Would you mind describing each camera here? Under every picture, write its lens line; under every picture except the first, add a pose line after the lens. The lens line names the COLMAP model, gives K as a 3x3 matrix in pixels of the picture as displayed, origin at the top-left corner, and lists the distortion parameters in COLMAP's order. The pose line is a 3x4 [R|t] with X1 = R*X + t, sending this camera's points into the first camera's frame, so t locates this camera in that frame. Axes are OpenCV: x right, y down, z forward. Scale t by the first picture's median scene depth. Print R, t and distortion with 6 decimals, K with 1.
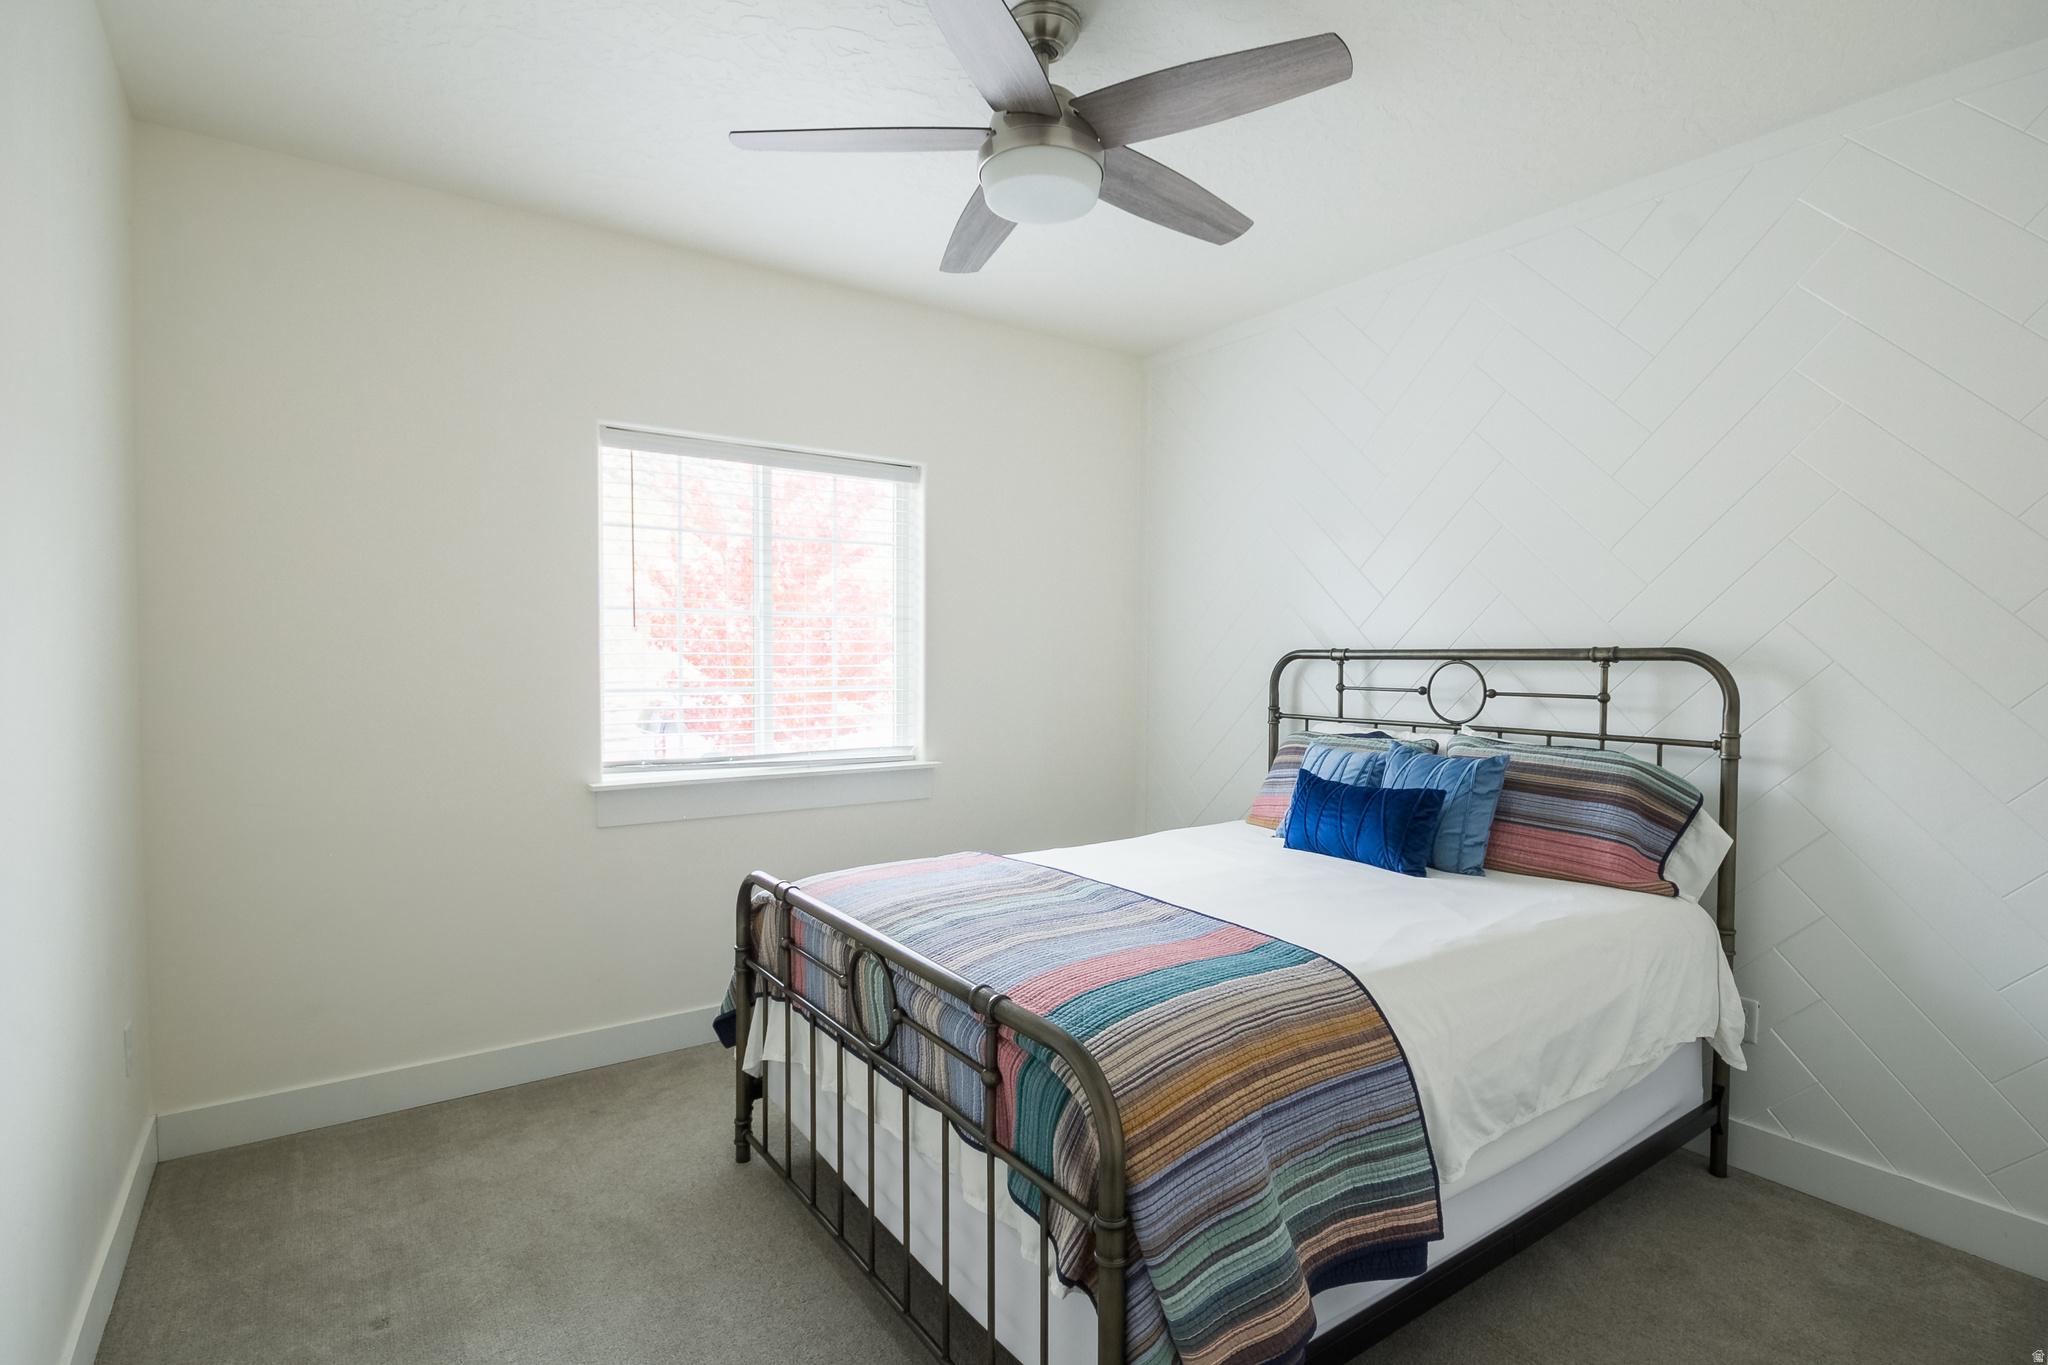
lens RADIAL K [[966.6, 0, 1025.7], [0, 966.6, 679.4], [0, 0, 1]] dist [-0.004410, -0.000991]
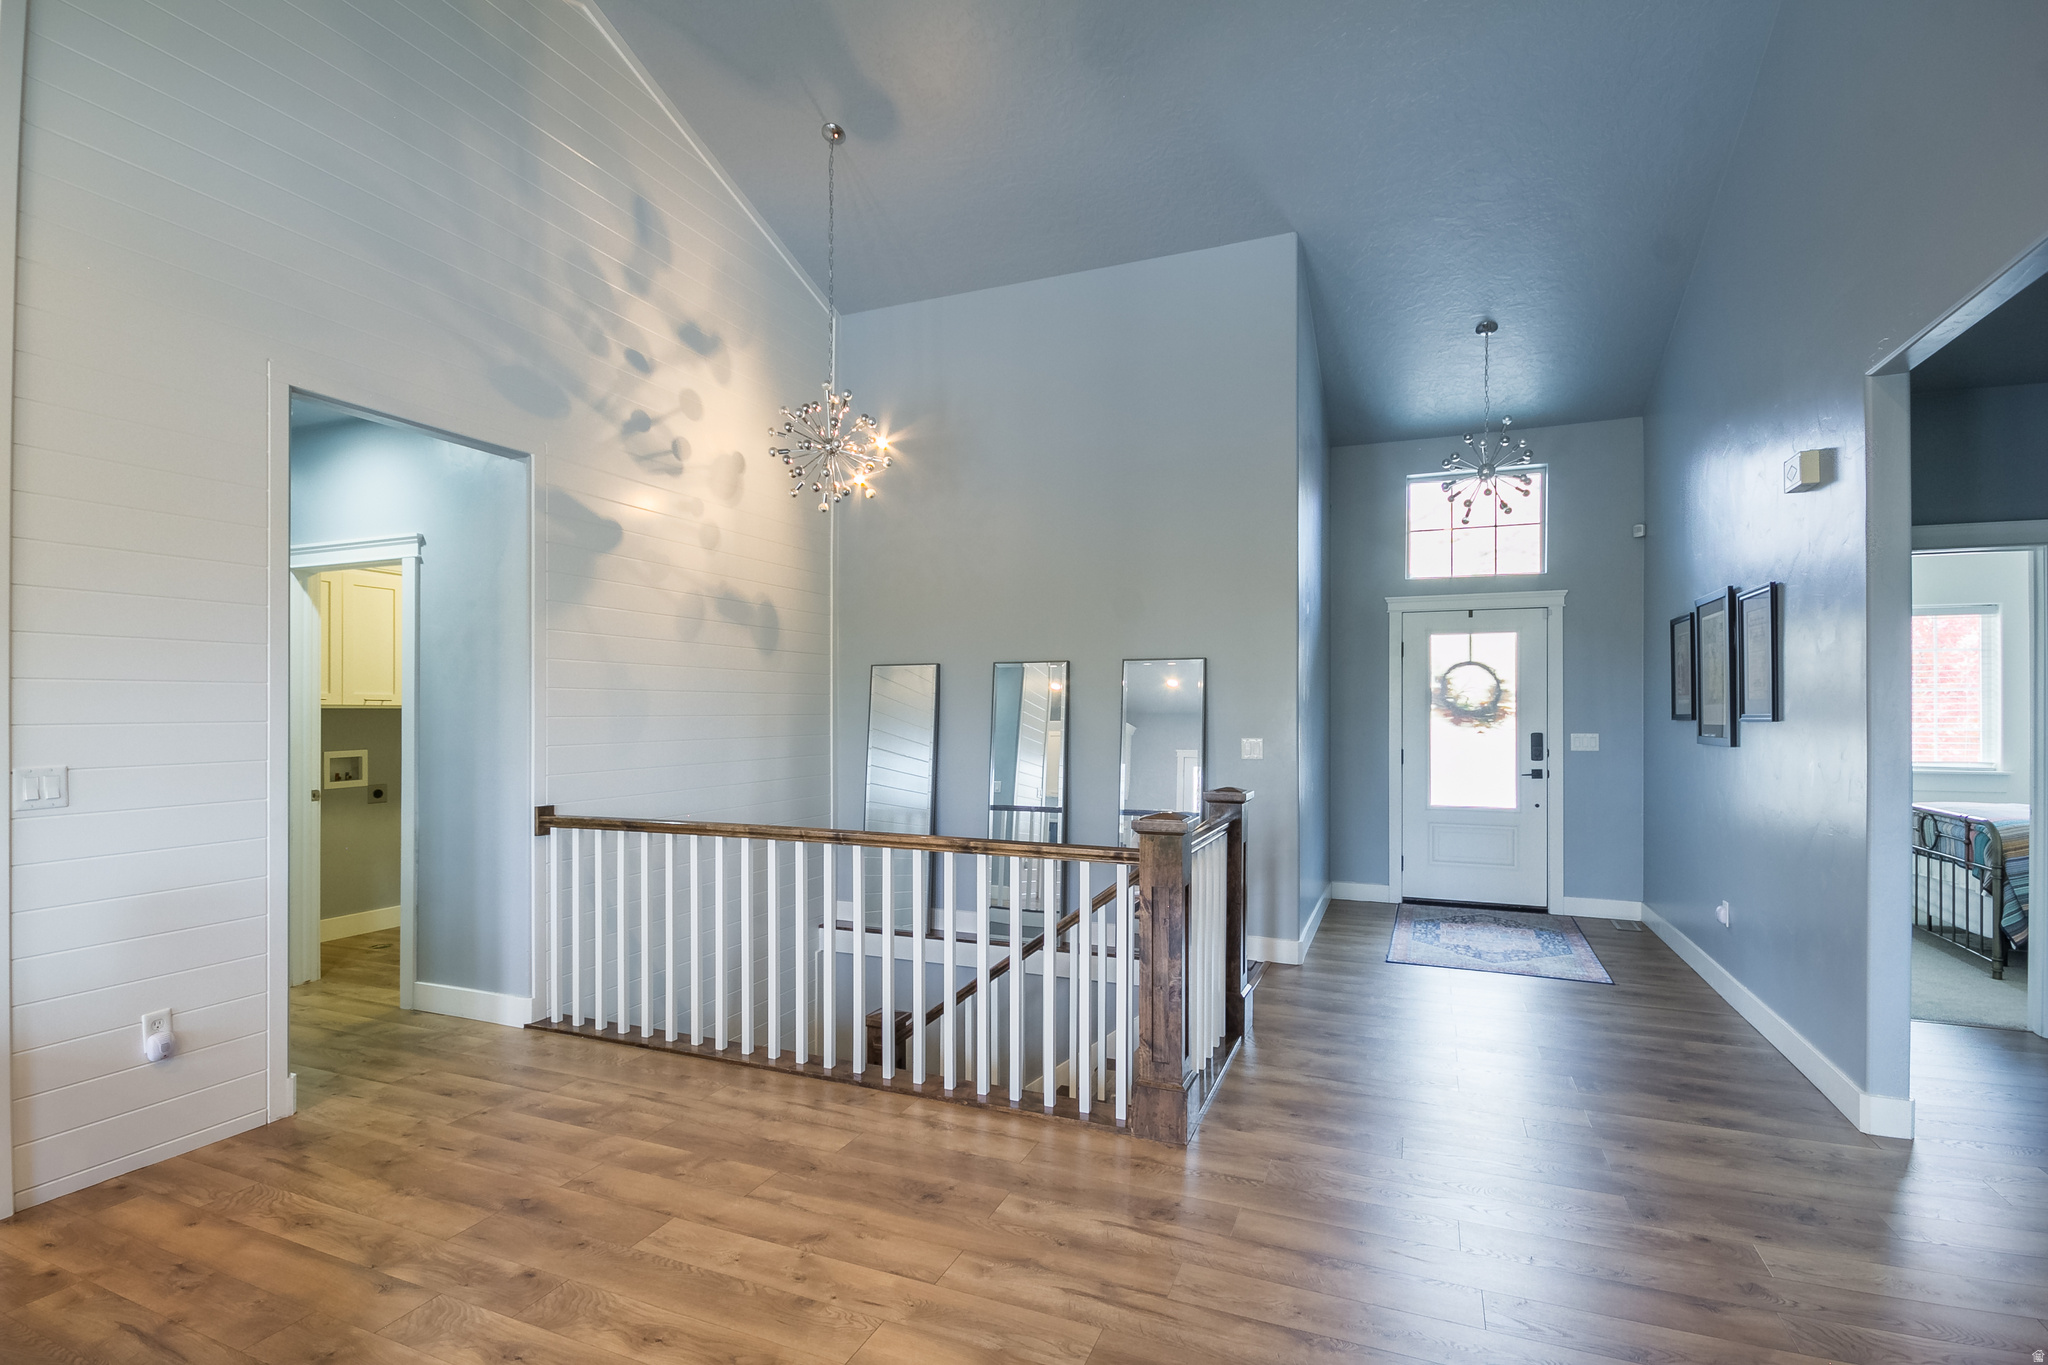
lens RADIAL K [[966.6, 0, 1027.8], [0, 966.6, 694.7], [0, 0, 1]] dist [-0.004410, -0.000991]
pose [[0.533430, -0.003378, -0.845837, 0.884723], [-0.022099, 0.999595, -0.017929, 0.034020], [0.845555, 0.028256, 0.533139, -2.975601]]
